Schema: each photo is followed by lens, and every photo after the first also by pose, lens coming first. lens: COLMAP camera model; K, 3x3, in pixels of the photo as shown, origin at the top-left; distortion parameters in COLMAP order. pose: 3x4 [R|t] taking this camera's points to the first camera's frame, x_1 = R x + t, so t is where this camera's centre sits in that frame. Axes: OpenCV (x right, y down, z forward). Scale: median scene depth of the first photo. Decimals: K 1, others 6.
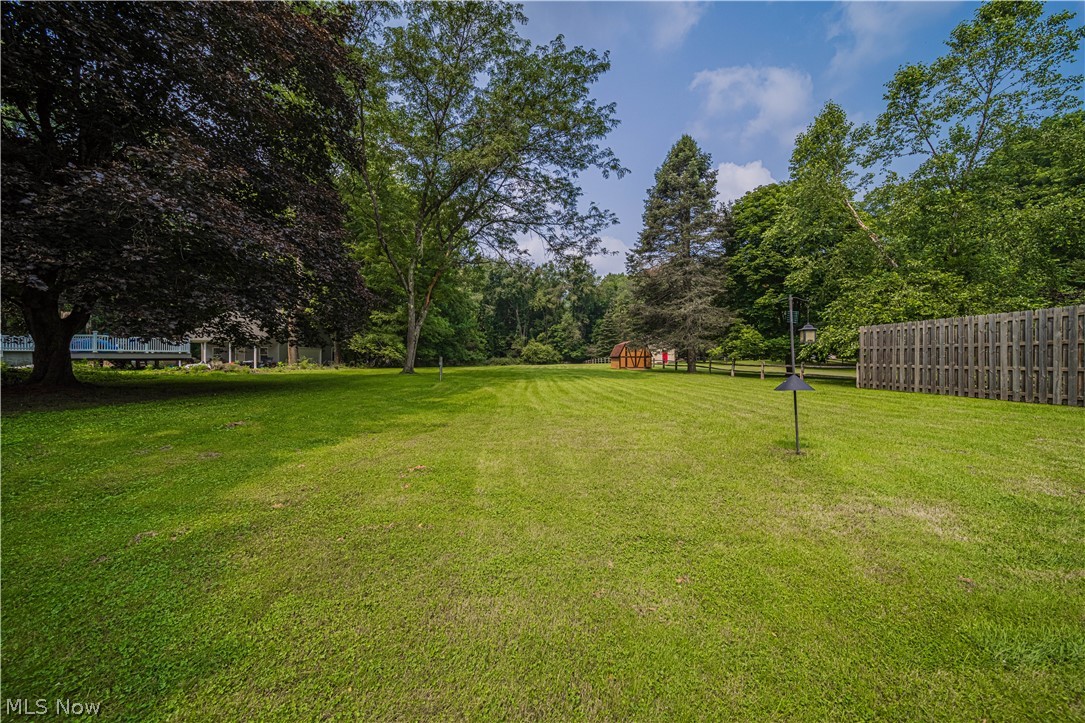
lens RADIAL K [[379.6, 0, 545.3], [0, 379.6, 356.3], [0, 0, 1]] dist [-0.000836, -0.000273]
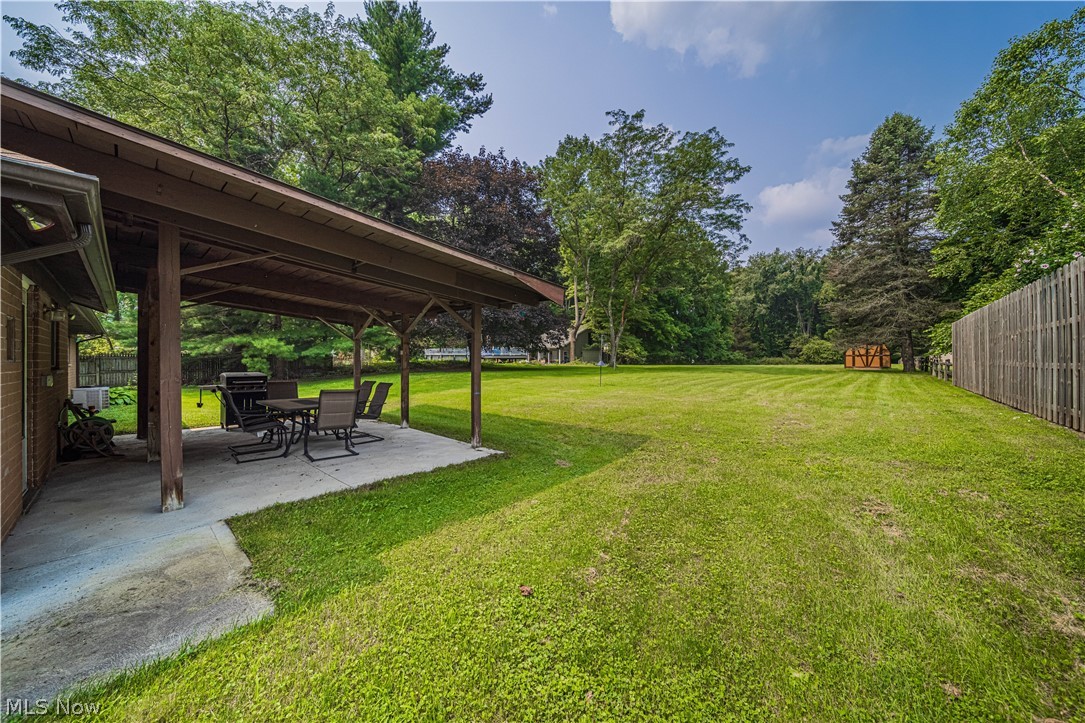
lens RADIAL K [[379.6, 0, 545.3], [0, 379.6, 356.3], [0, 0, 1]] dist [-0.000836, -0.000273]
pose [[0.712216, -0.005817, -0.701936, 0.331154], [0.005085, 0.999982, -0.003128, 0.002070], [0.701941, -0.001341, 0.712233, -0.198256]]
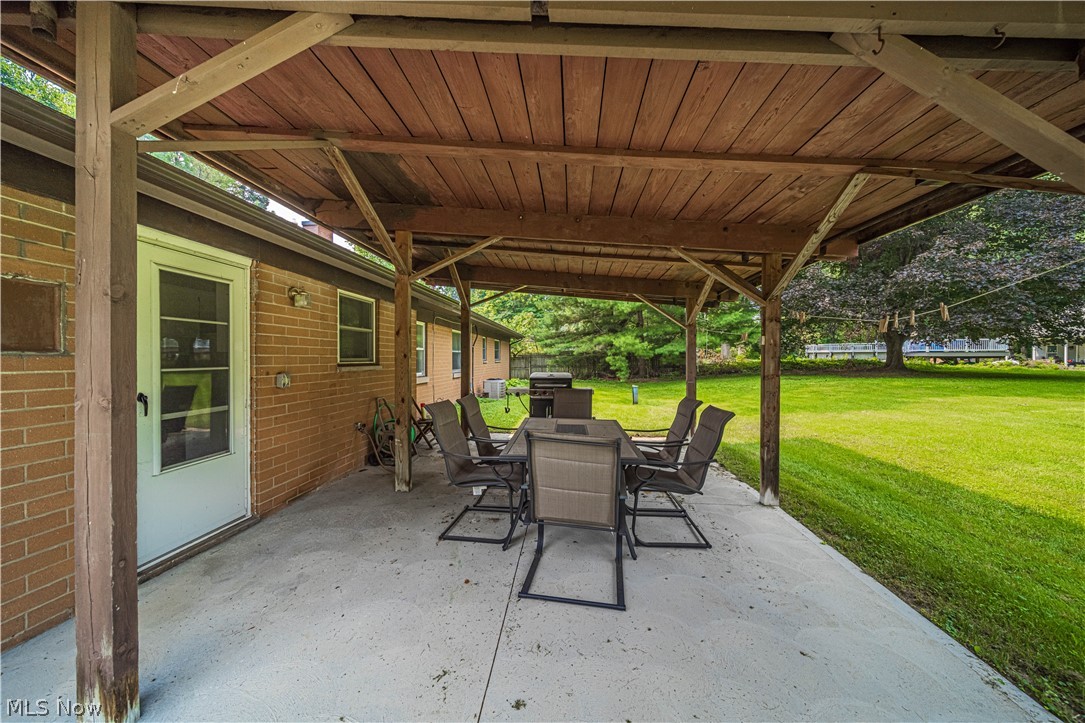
lens RADIAL K [[388.0, 0, 542.5], [0, 388.0, 361.5], [0, 0, 1]] dist [0.000137, -0.000030]
pose [[-0.108020, 0.009345, -0.994105, 0.209196], [0.004700, 0.999949, 0.008890, 0.003393], [0.994138, -0.003712, -0.108058, -0.138609]]
